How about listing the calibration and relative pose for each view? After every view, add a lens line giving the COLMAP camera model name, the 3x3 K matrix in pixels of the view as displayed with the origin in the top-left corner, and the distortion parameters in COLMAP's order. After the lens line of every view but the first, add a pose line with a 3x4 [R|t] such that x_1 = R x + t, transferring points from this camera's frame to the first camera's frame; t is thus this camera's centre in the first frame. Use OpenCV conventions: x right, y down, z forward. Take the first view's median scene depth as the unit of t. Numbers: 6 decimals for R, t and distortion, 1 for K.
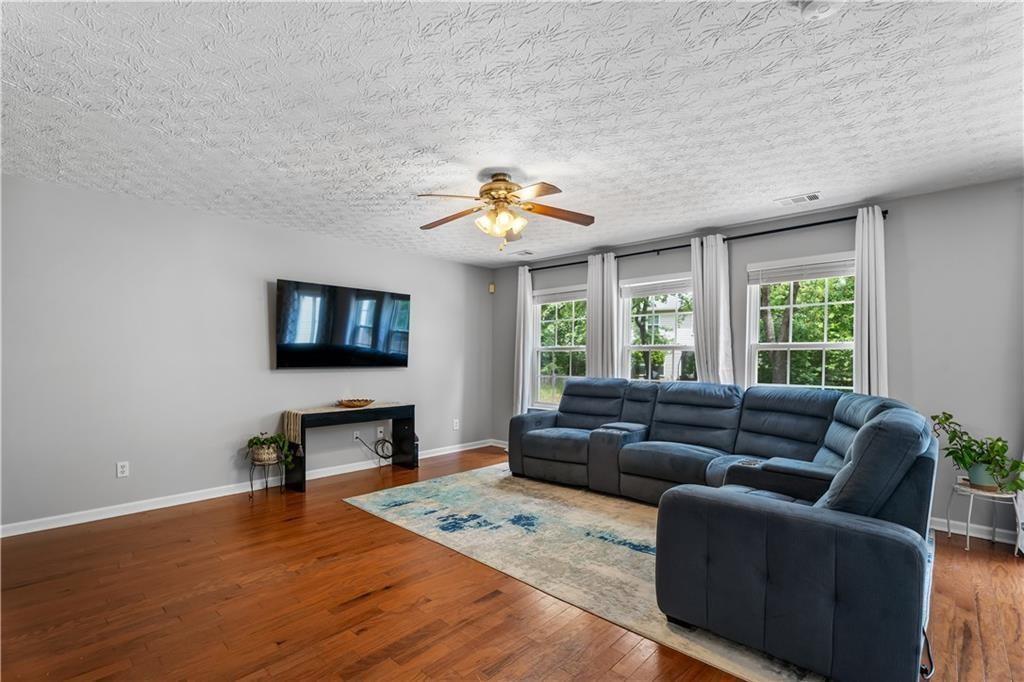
lens RADIAL K [[475.5, 0, 525.0], [0, 475.5, 373.1], [0, 0, 1]] dist [0.003054, 0.000235]
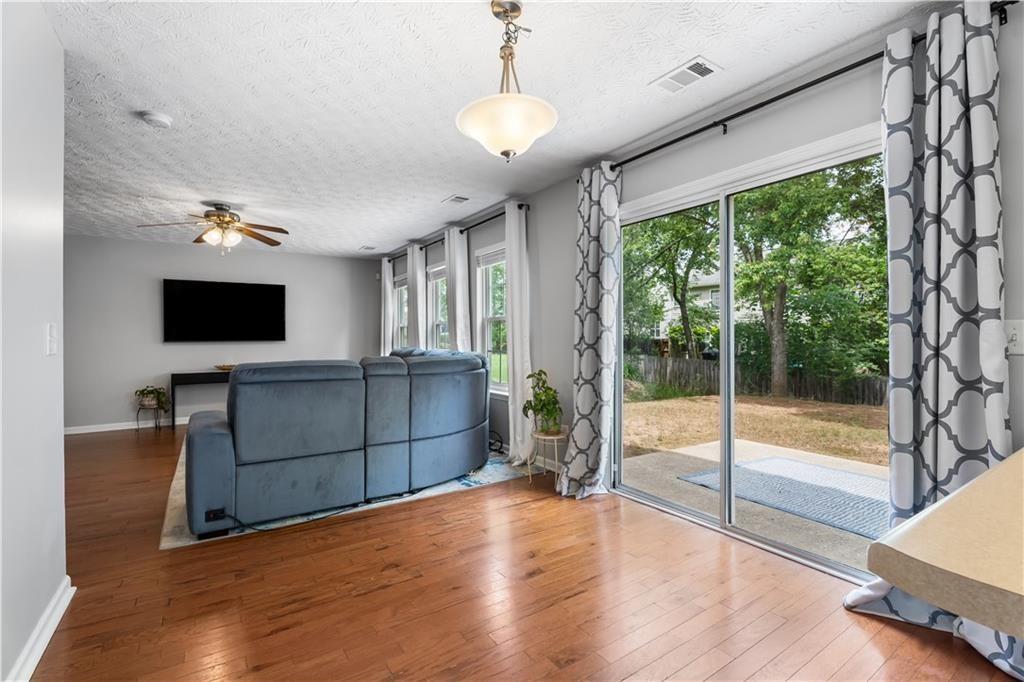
lens RADIAL K [[473.7, 0, 509.3], [0, 473.7, 338.3], [0, 0, 1]] dist [0.001523, -0.000775]
pose [[0.969188, -0.009598, -0.246134, 0.976479], [0.003035, 0.999630, -0.027031, 0.024861], [0.246303, 0.025451, 0.968859, -0.138517]]
